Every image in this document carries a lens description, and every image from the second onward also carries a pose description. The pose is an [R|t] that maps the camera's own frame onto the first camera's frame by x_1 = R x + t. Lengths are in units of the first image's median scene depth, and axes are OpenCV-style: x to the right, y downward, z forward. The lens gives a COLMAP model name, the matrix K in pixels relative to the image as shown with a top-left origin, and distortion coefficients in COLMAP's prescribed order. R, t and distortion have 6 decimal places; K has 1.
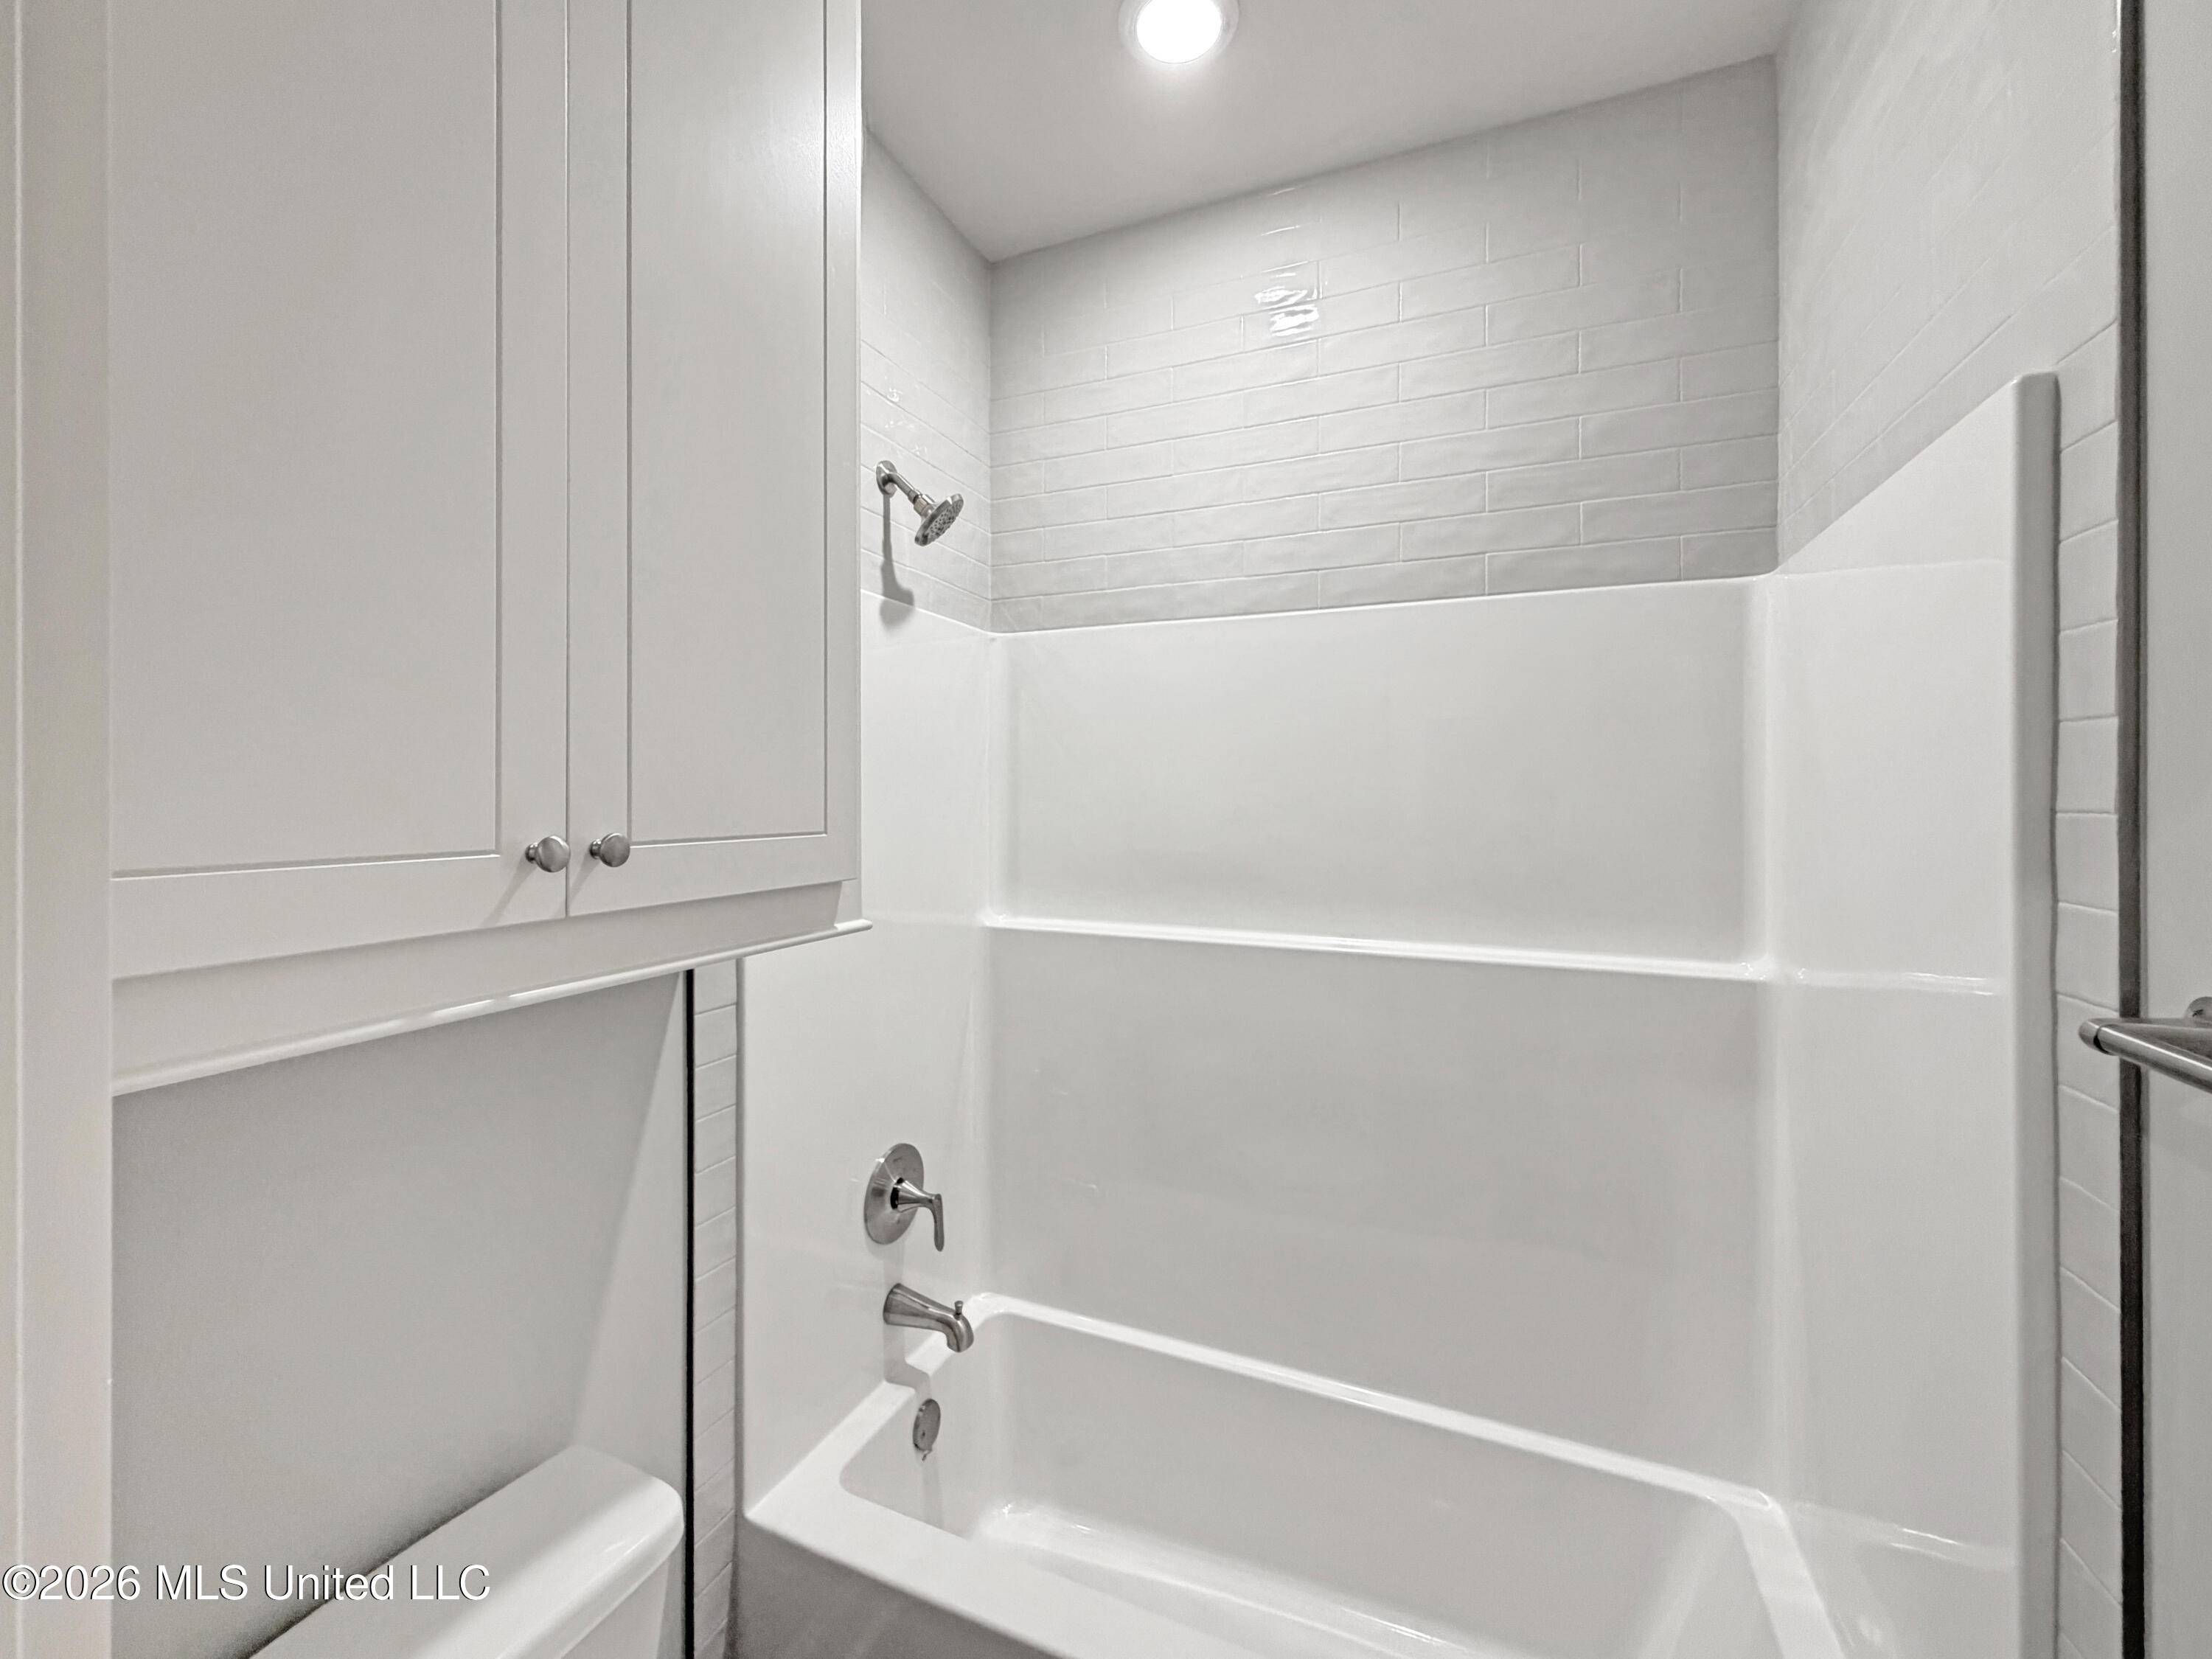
lens RADIAL K [[893.1, 0, 1102.4], [0, 893.1, 808.9], [0, 0, 1]] dist [0.002738, -0.000686]
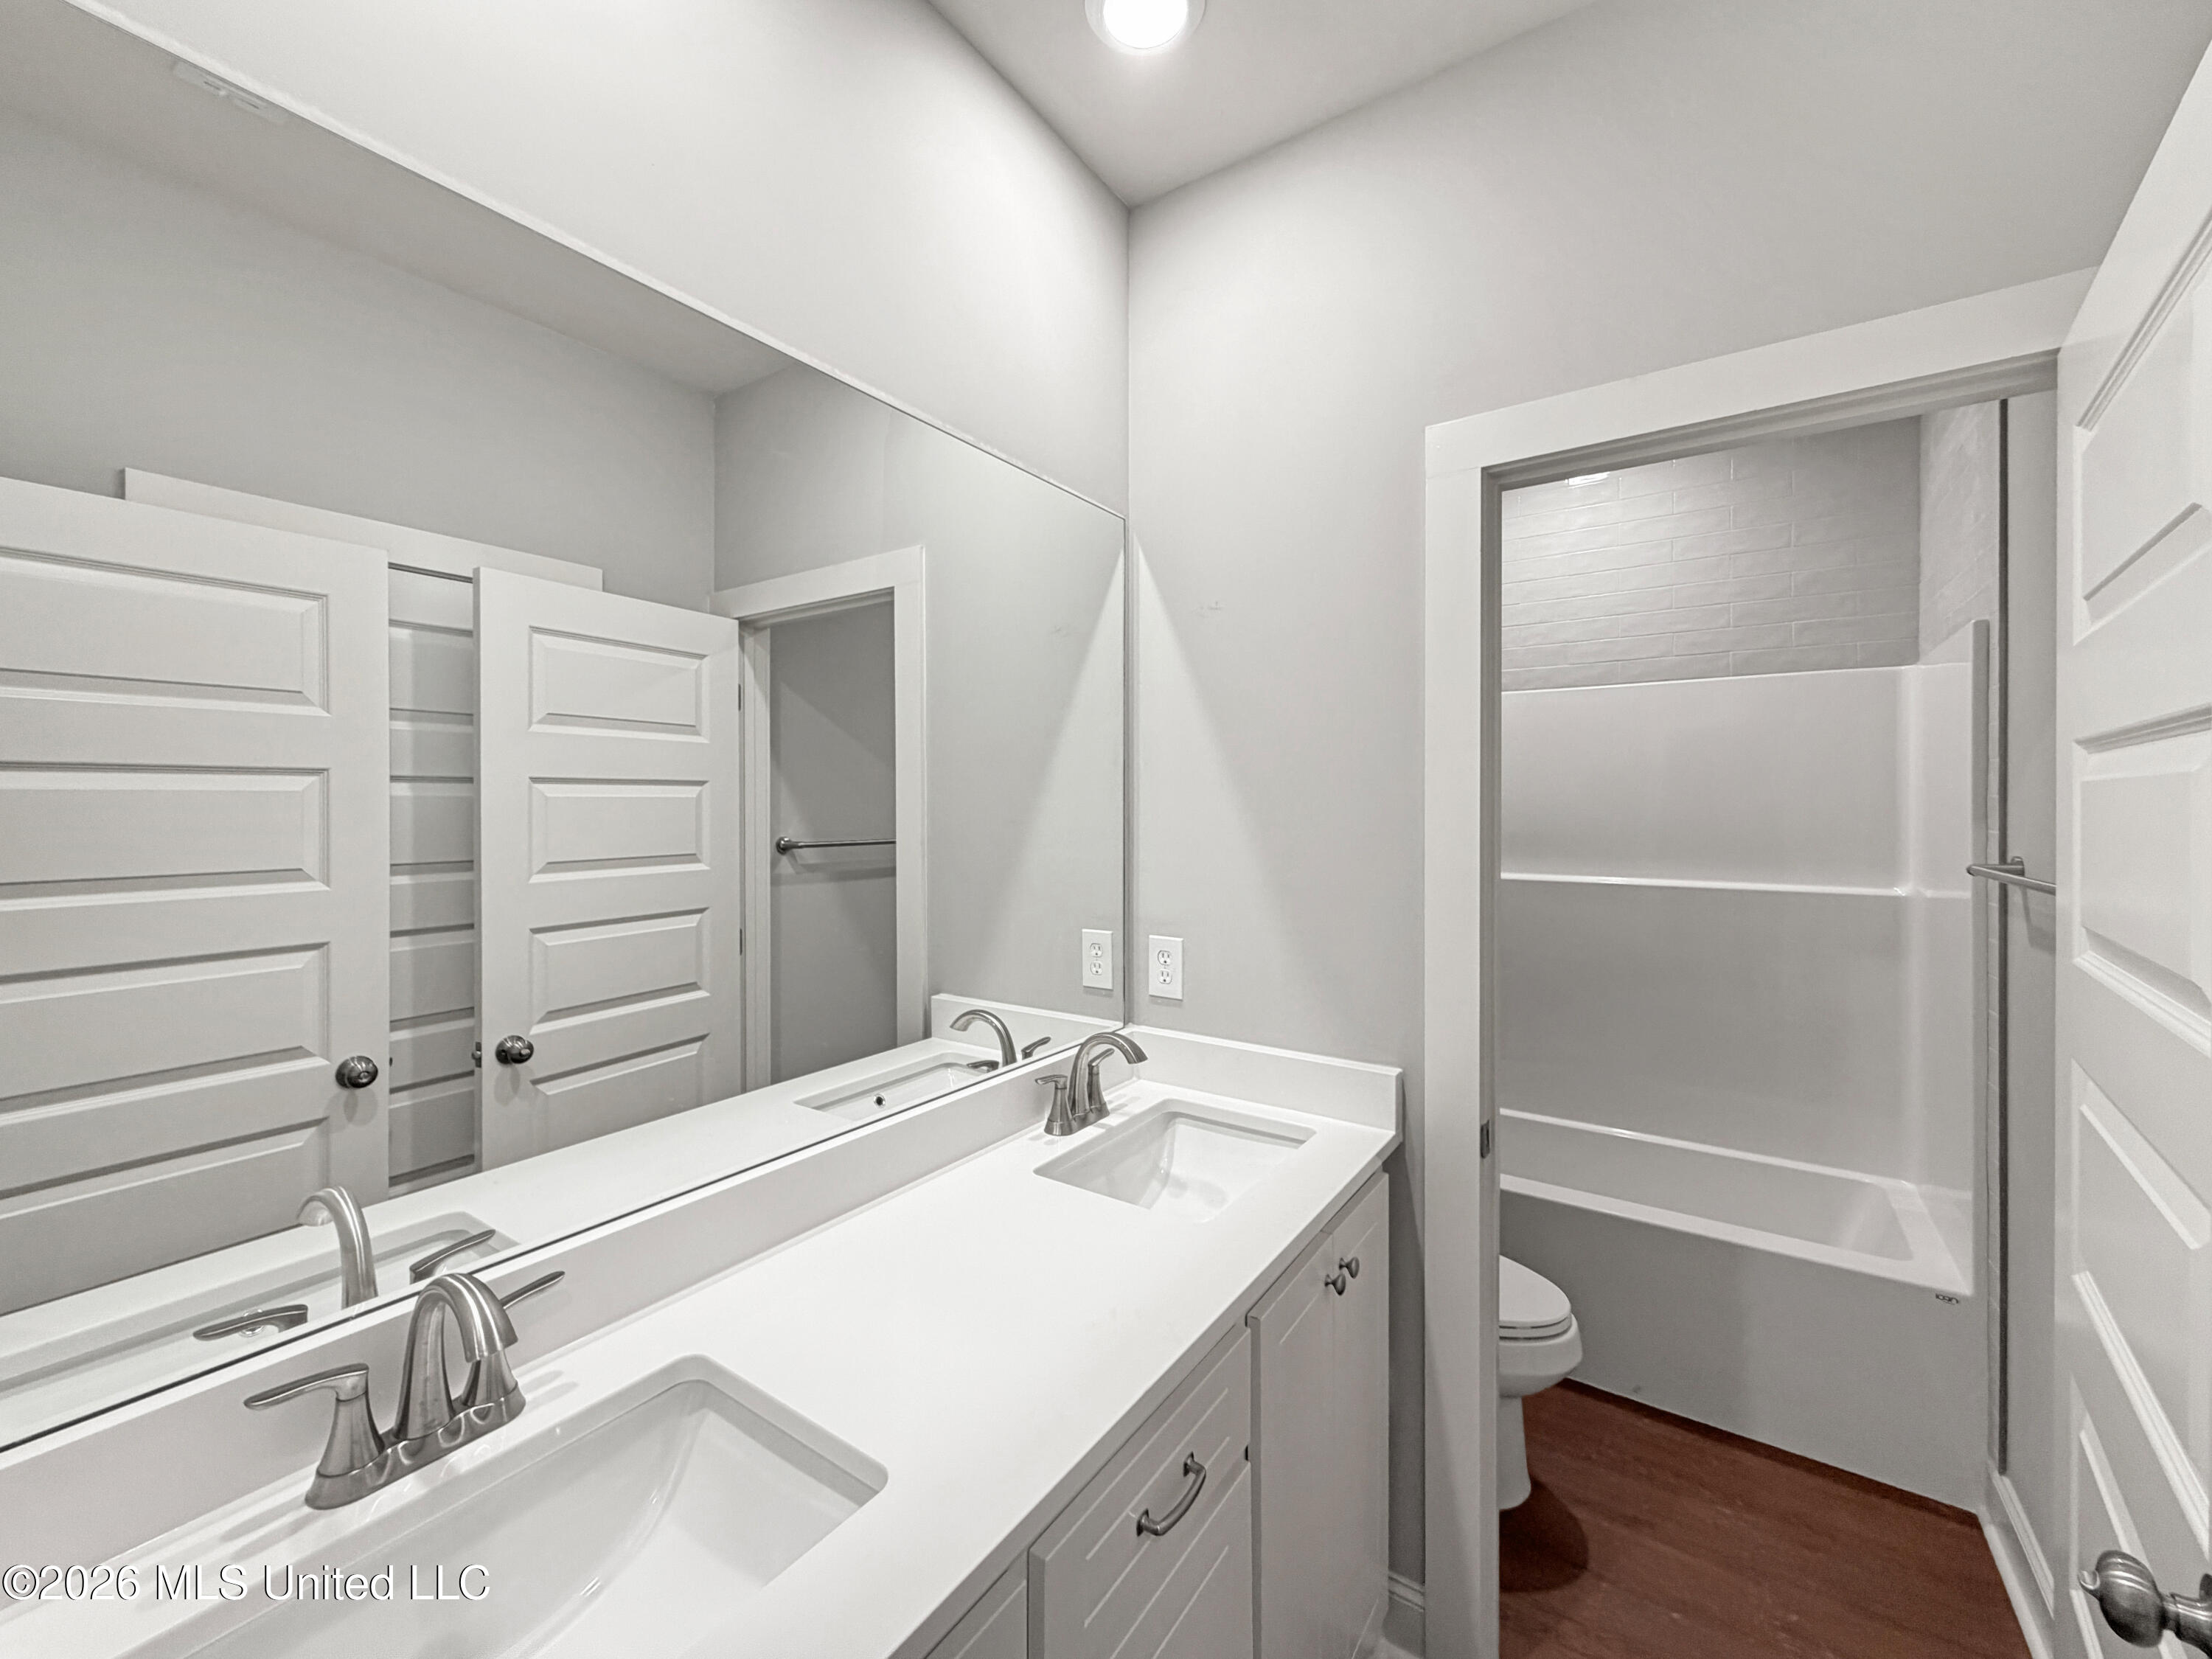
lens RADIAL K [[893.1, 0, 1111.1], [0, 893.1, 819.2], [0, 0, 1]] dist [0.002738, -0.000686]
pose [[0.982928, 0.003369, -0.183959, -0.470279], [-0.004731, 0.999965, -0.006964, 0.056026], [0.183929, 0.007715, 0.982909, -1.003344]]
